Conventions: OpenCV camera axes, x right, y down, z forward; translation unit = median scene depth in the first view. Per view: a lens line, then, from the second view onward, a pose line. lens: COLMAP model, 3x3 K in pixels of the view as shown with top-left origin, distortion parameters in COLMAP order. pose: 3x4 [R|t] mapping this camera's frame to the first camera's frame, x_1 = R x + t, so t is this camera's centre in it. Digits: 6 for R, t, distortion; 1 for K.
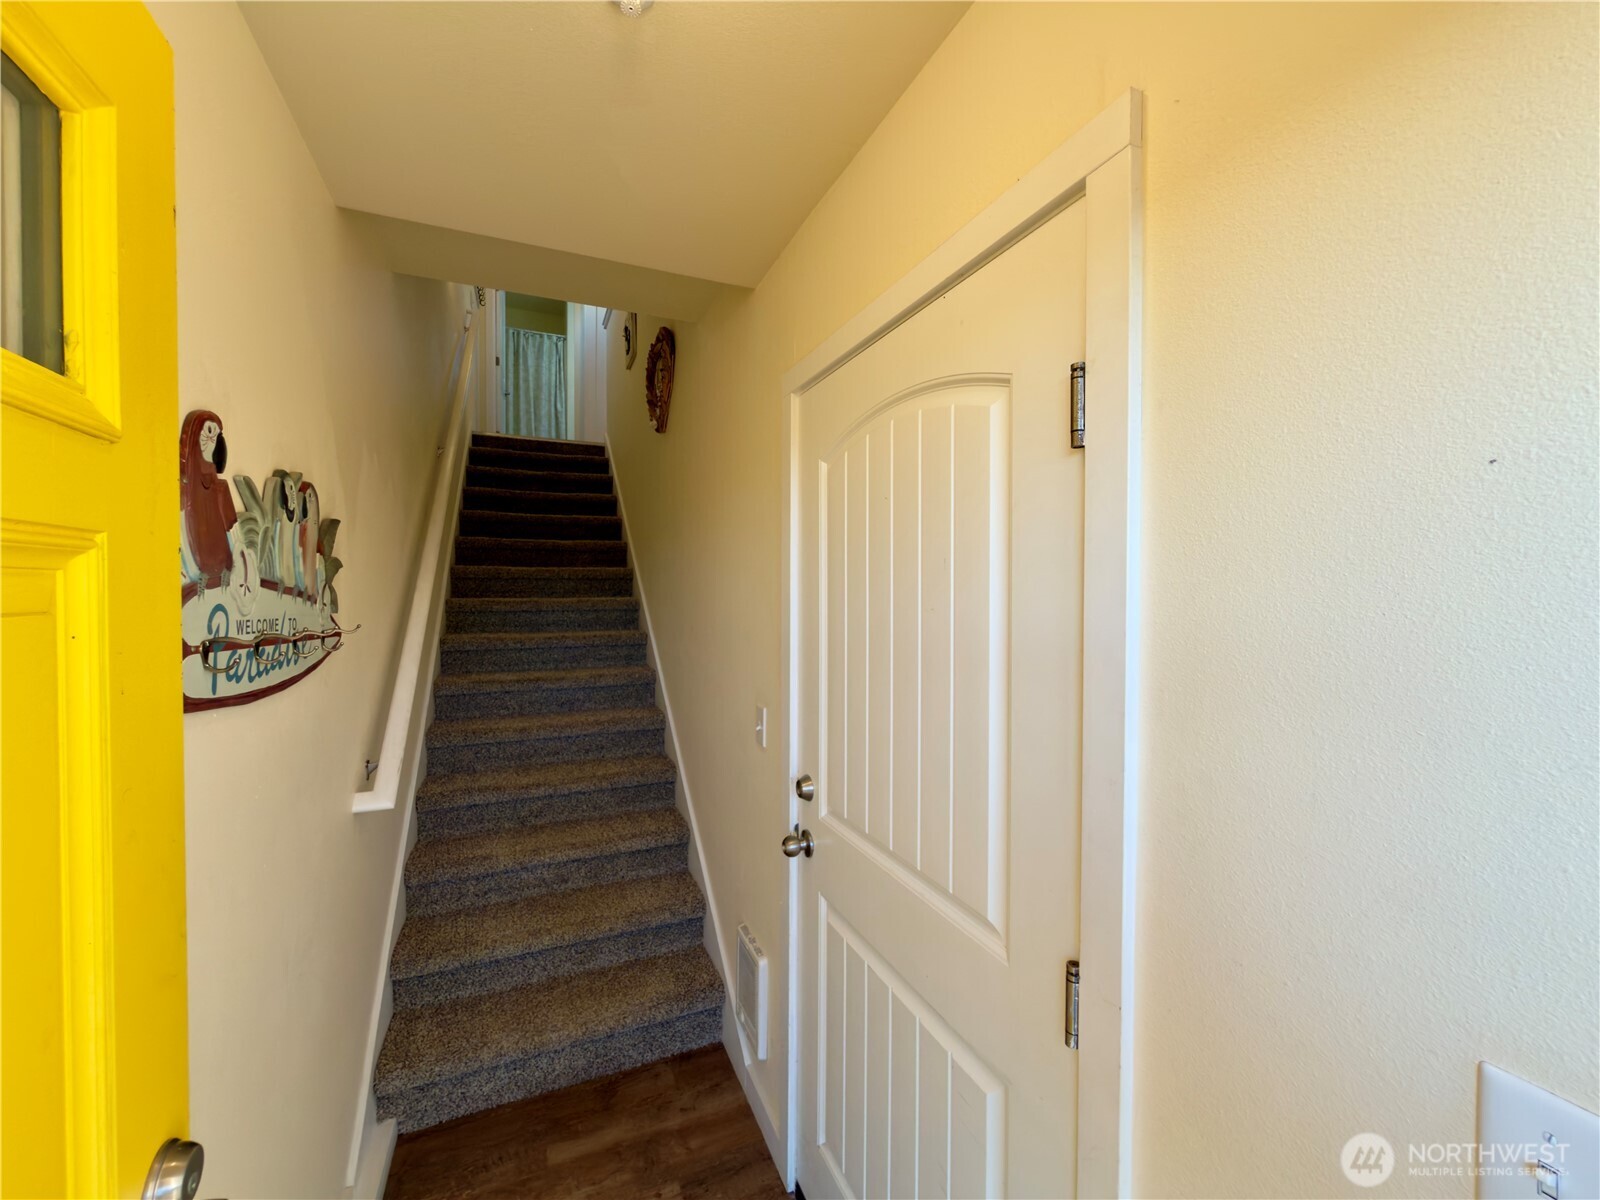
lens RADIAL K [[638.5, 0, 801.6], [0, 638.5, 599.9], [0, 0, 1]] dist [-0.000267, 0.000255]
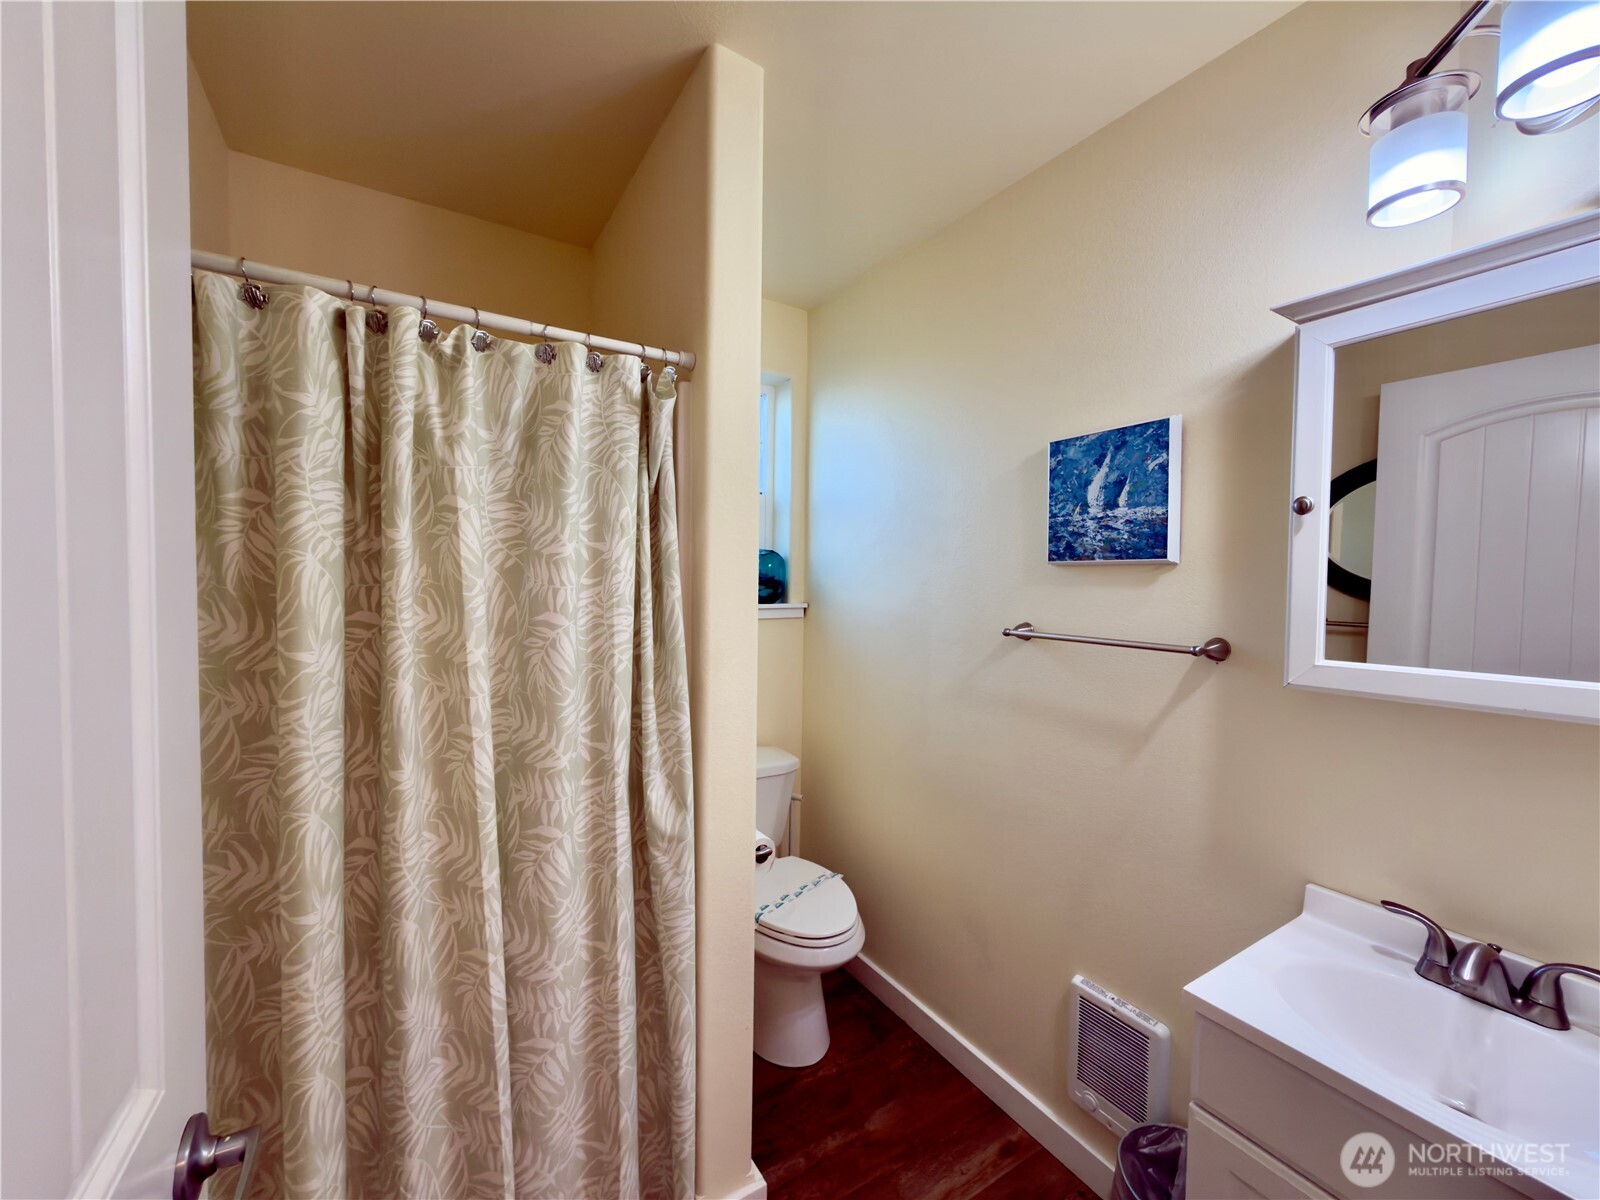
lens RADIAL K [[638.5, 0, 798.9], [0, 638.5, 599.5], [0, 0, 1]] dist [-0.000267, 0.000255]
pose [[0.989988, 0.008879, 0.140871, -0.370480], [-0.012699, 0.999575, 0.026243, -0.359817], [-0.140578, -0.027769, 0.989680, 0.842753]]
